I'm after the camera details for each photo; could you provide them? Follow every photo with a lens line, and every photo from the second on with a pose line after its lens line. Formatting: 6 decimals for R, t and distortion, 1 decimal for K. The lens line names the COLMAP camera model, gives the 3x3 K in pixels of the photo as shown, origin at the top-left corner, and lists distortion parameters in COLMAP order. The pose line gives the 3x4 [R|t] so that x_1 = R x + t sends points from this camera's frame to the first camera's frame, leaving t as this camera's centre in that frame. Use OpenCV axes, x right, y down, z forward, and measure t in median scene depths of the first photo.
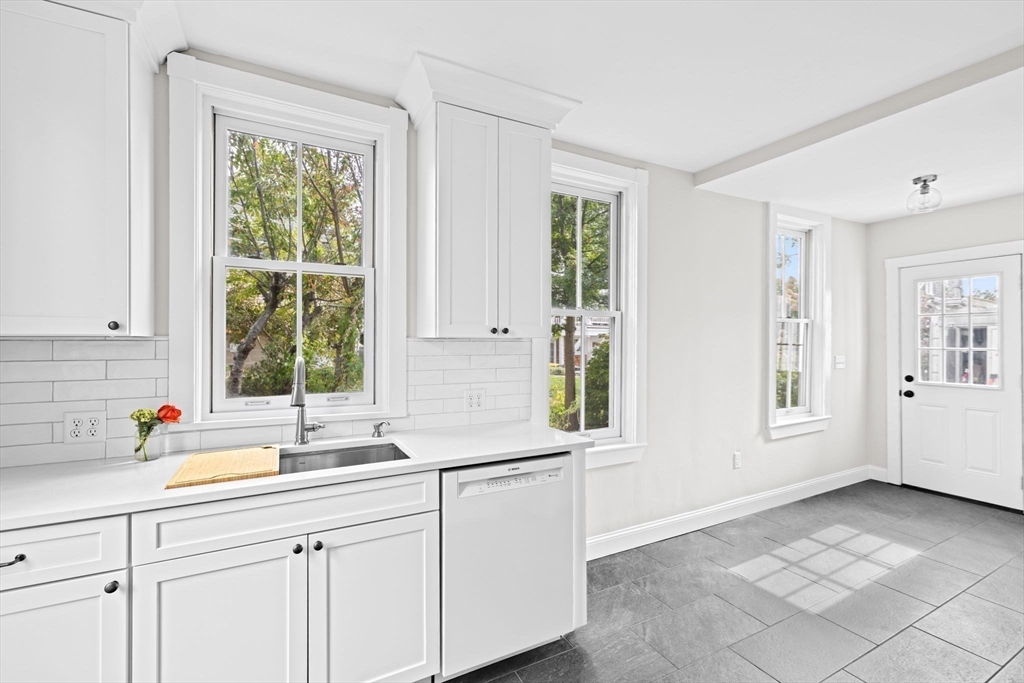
lens RADIAL K [[445.3, 0, 512.0], [0, 445.3, 341.5], [0, 0, 1]] dist [-0.001065, -0.000323]
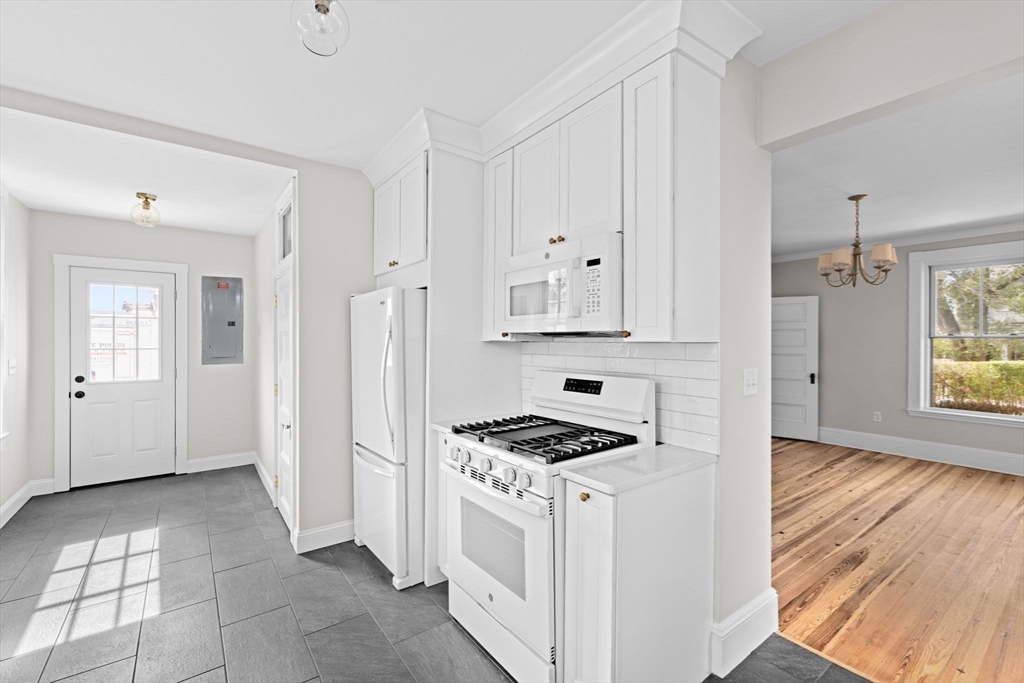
lens RADIAL K [[445.3, 0, 512.0], [0, 445.3, 341.5], [0, 0, 1]] dist [-0.001065, -0.000323]
pose [[-0.152709, -0.004758, 0.988260, -0.299750], [0.004367, 0.999975, 0.005489, -0.002489], [-0.988262, 0.005154, -0.152684, 0.253303]]
